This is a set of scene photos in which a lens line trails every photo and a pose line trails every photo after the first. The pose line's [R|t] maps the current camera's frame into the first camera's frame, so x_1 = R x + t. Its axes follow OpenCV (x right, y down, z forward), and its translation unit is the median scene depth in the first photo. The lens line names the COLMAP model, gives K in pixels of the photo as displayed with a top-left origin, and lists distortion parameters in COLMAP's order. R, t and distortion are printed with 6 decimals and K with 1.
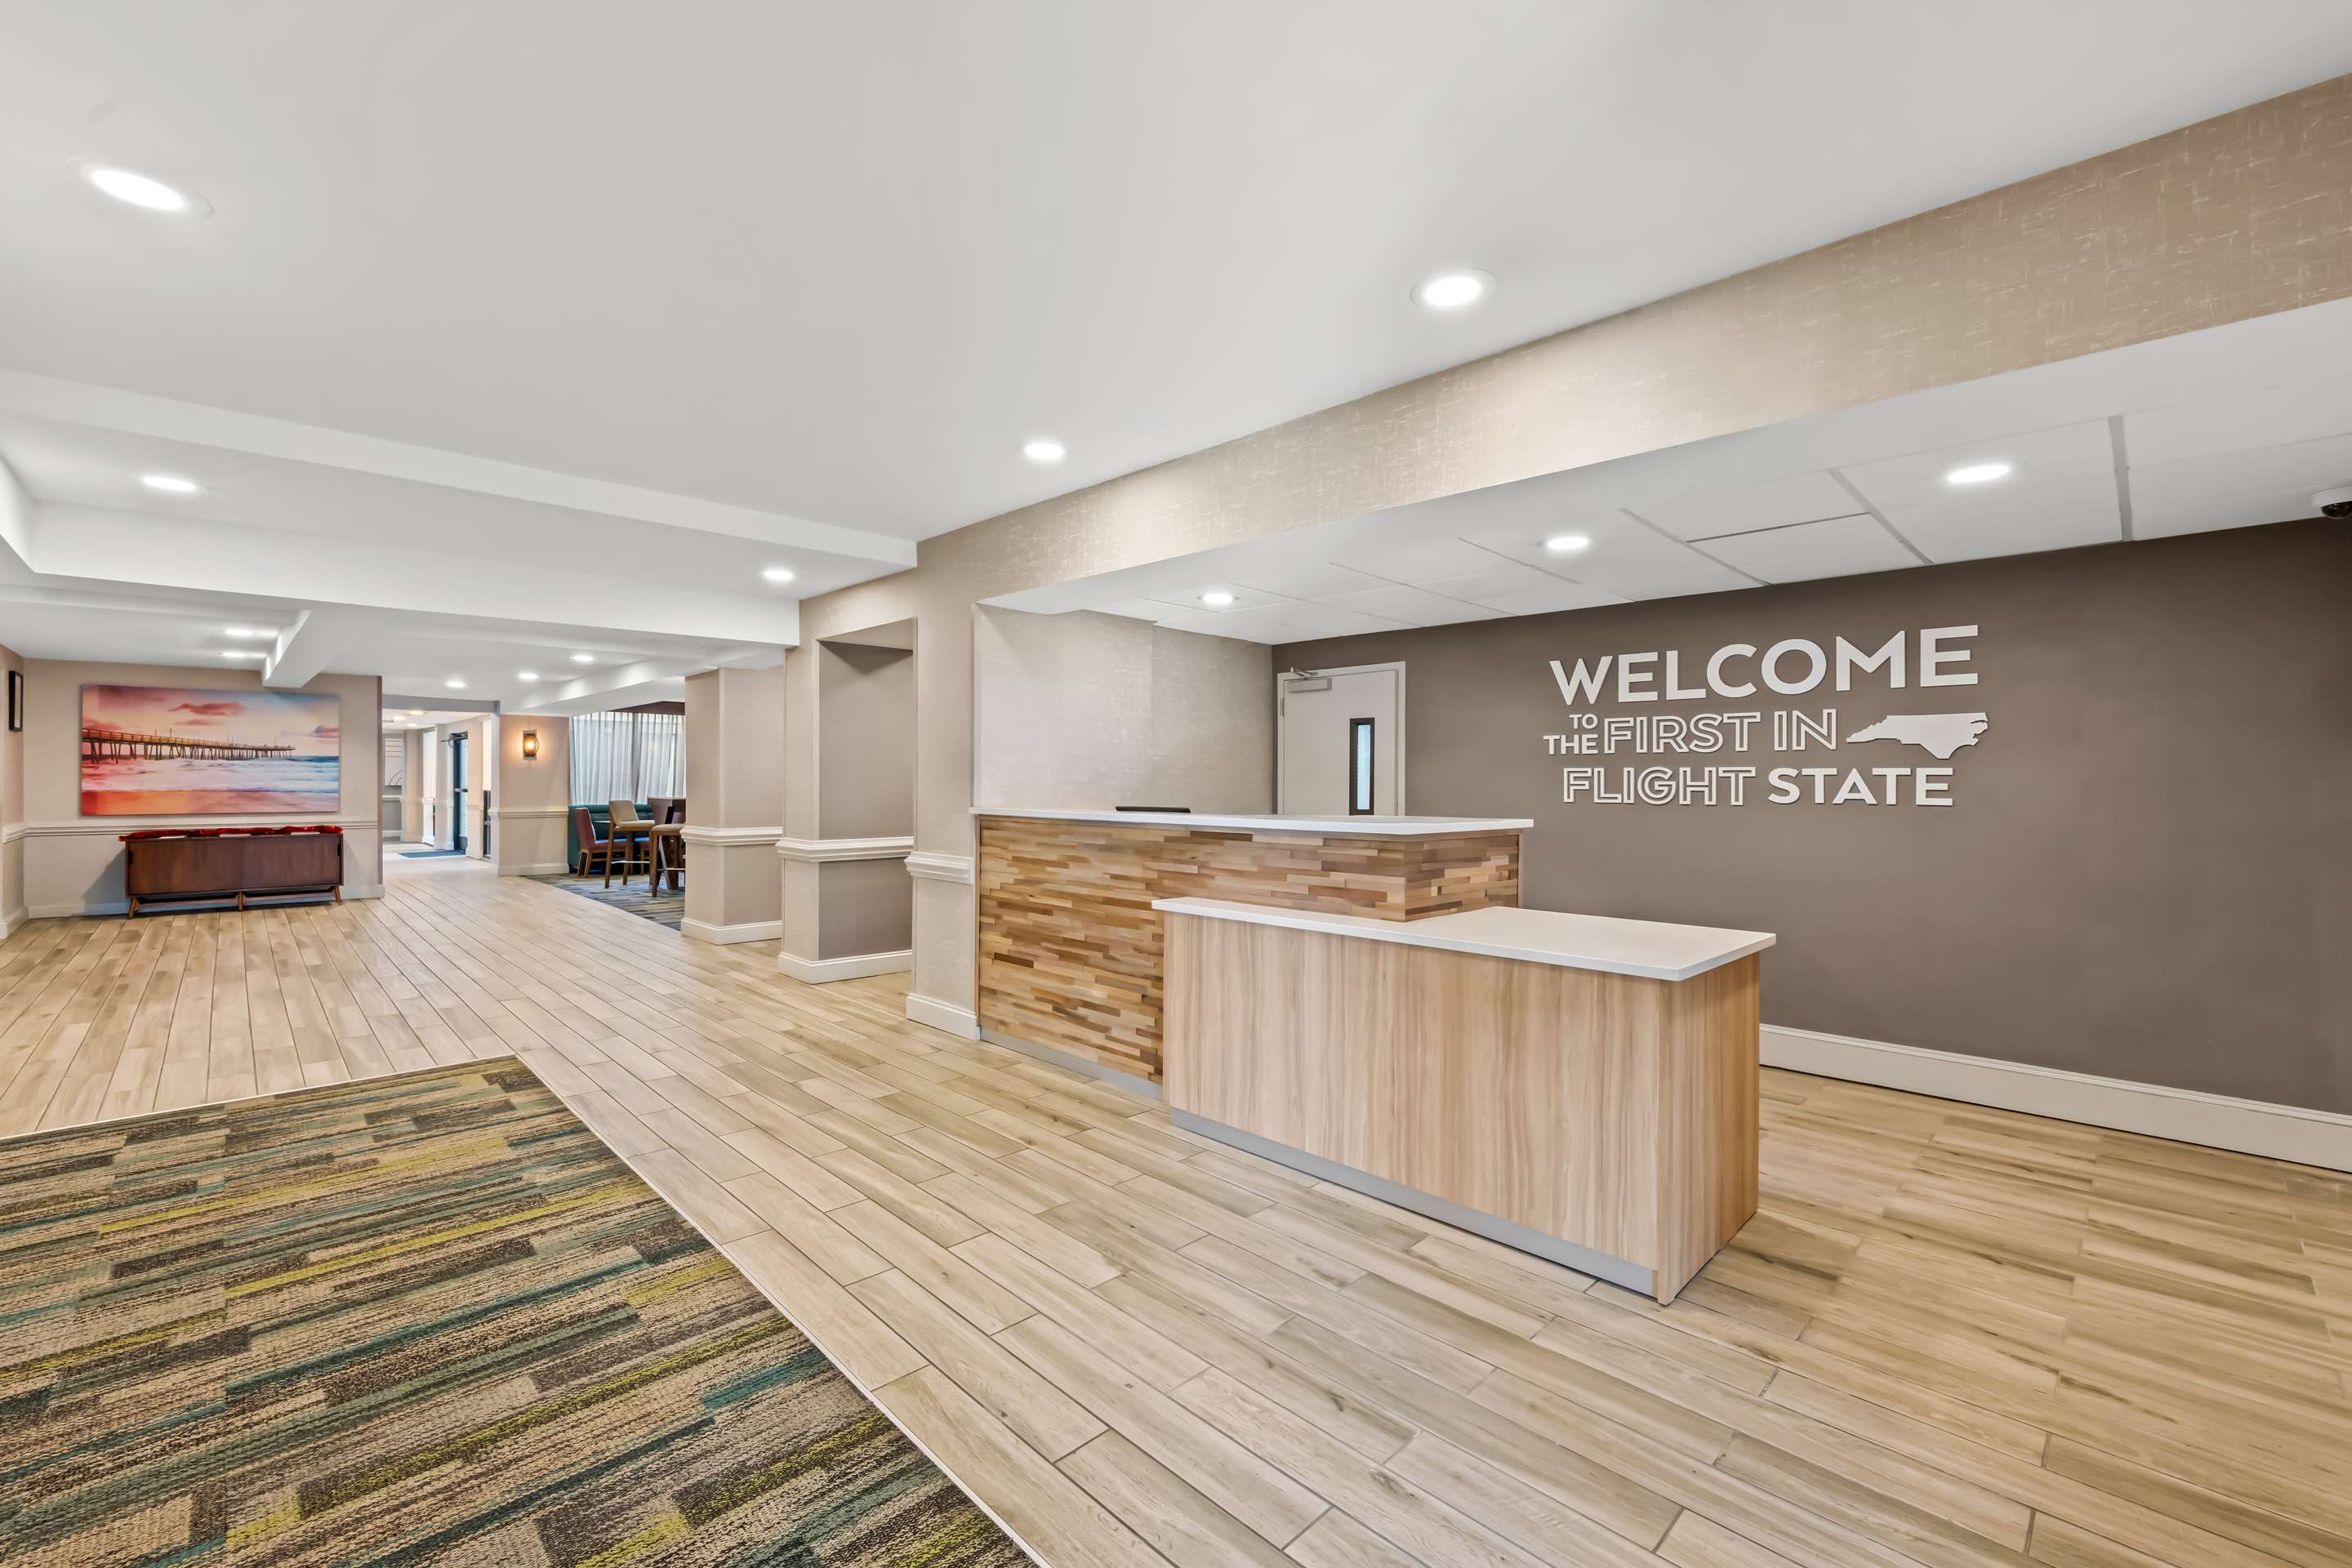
lens RADIAL K [[970.2, 0, 1182.3], [0, 970.2, 784.2], [0, 0, 1]] dist [-0.000400, 0.000158]
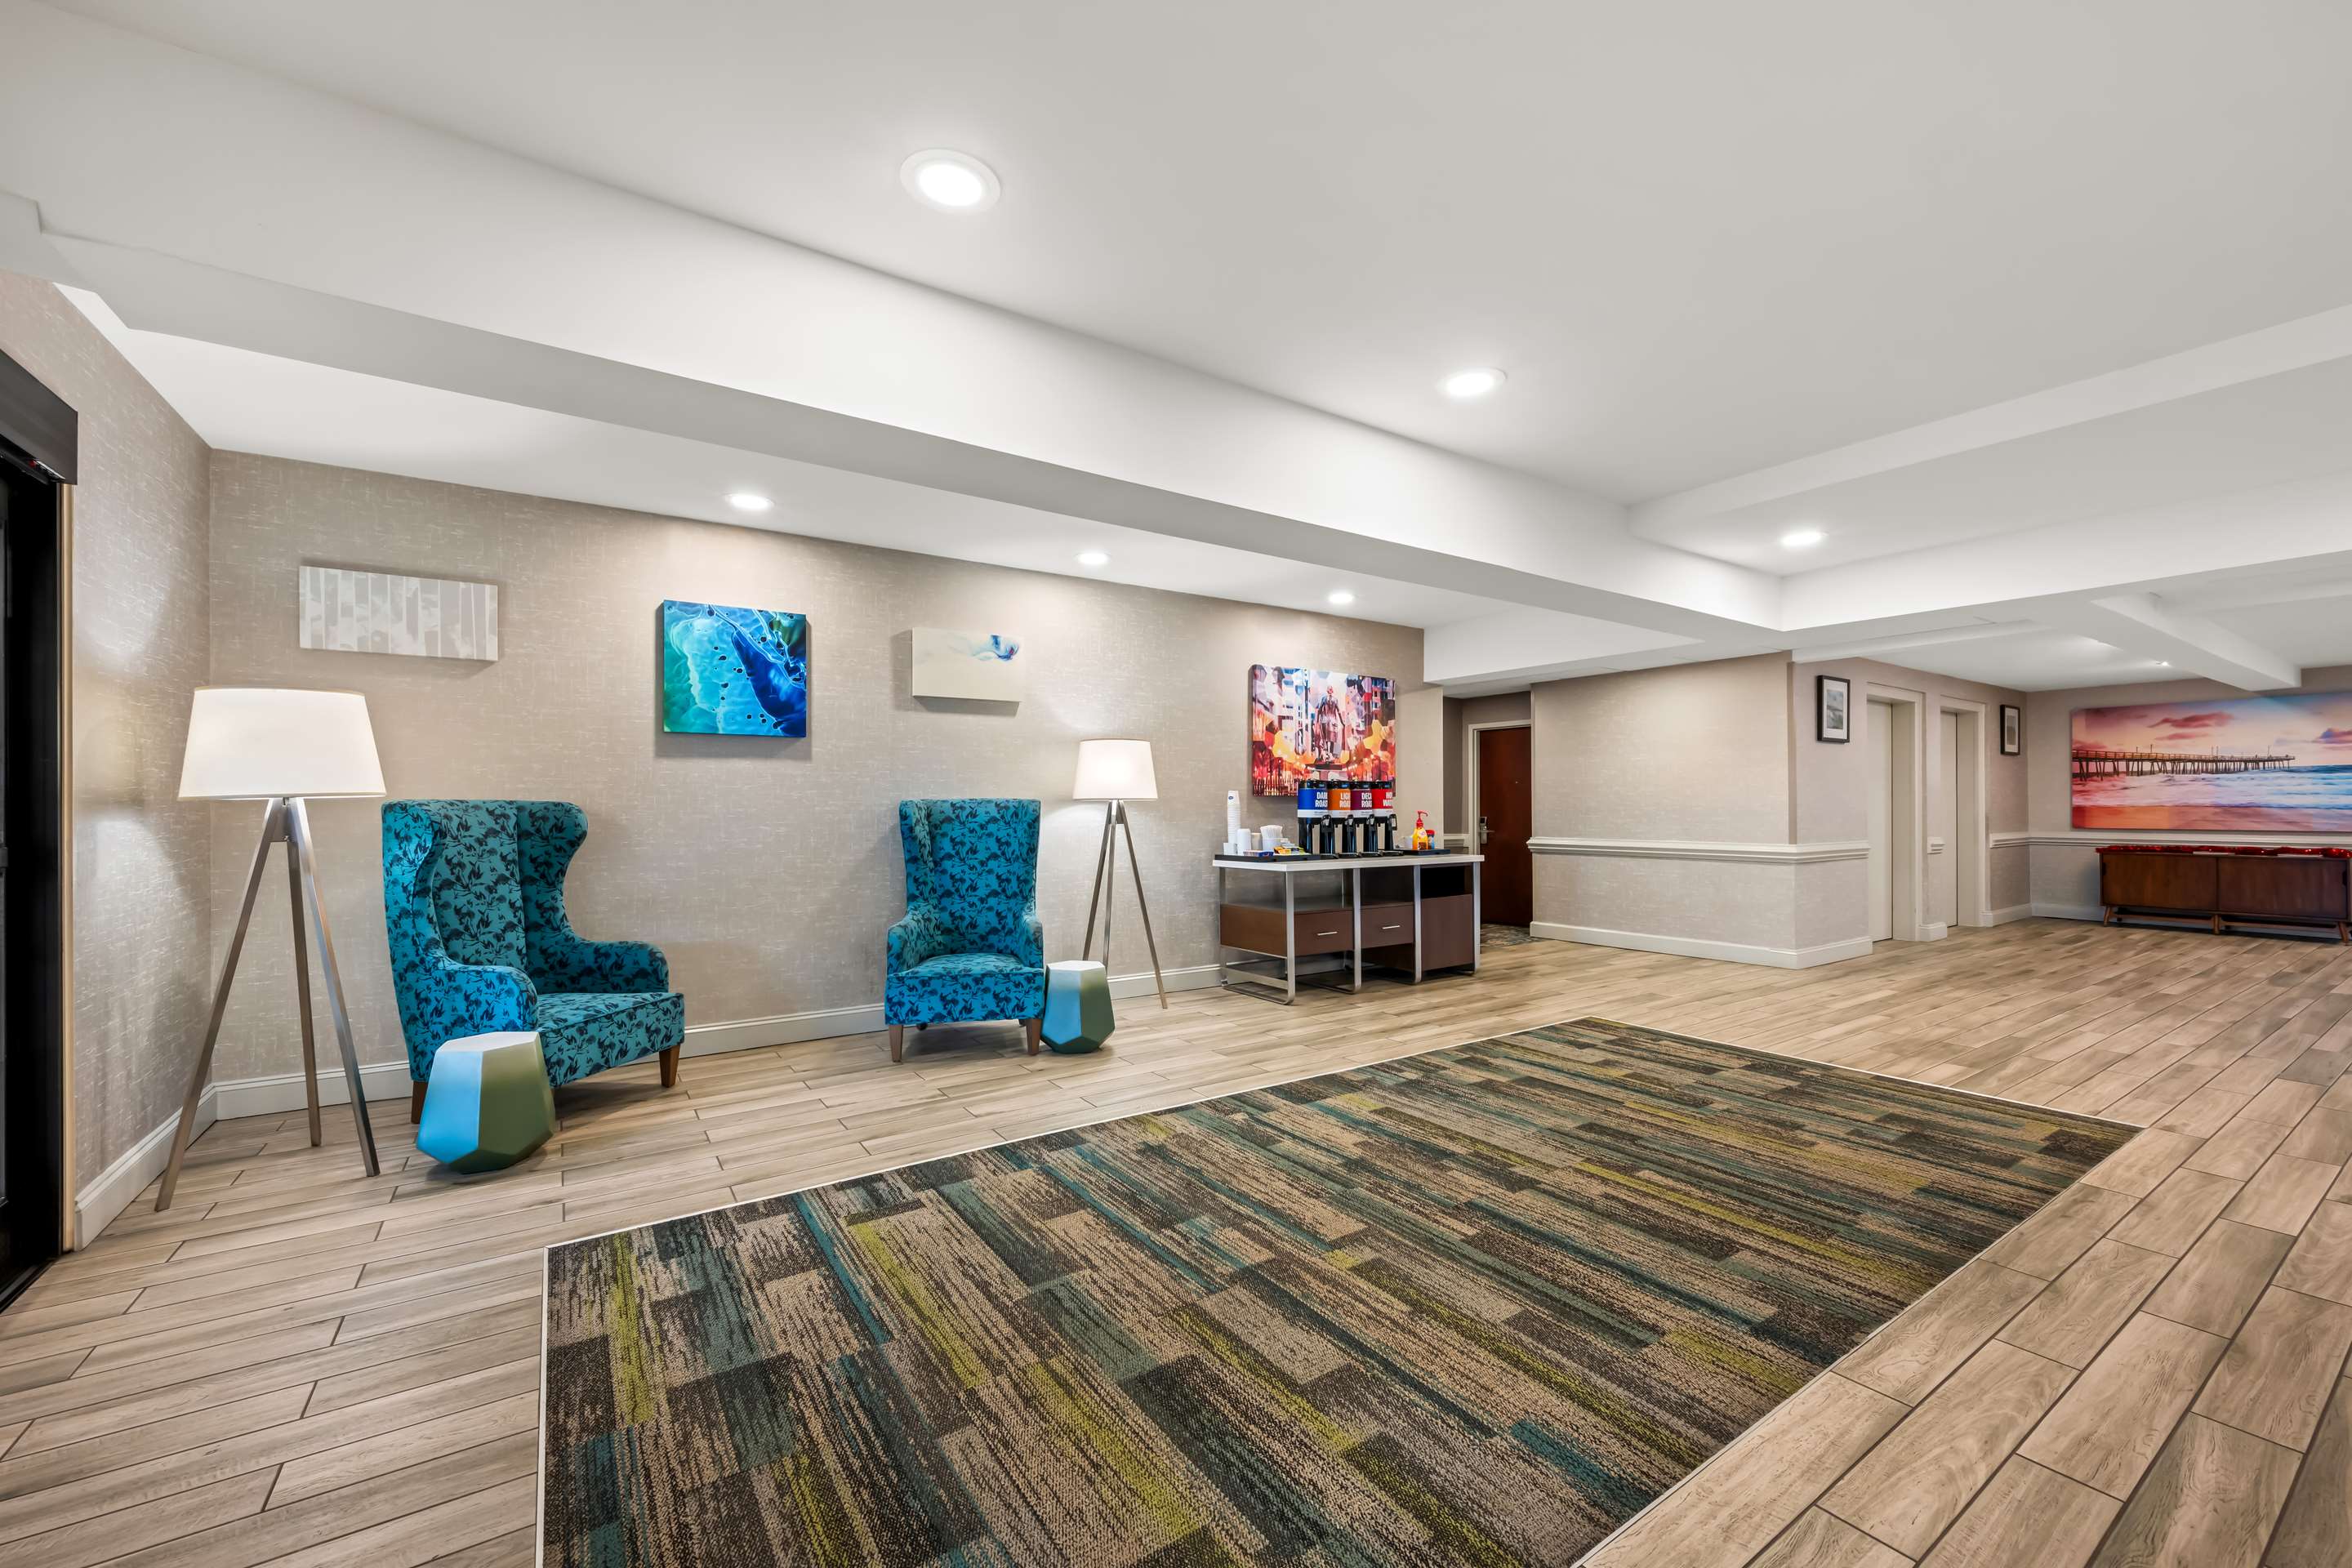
lens RADIAL K [[935.9, 0, 1181.5], [0, 935.9, 794.3], [0, 0, 1]] dist [-0.000424, 0.000094]
pose [[-0.183815, -0.013605, -0.982867, 0.285015], [-0.002815, 0.999907, -0.013315, 0.030097], [0.982957, 0.000320, -0.183836, 0.531516]]
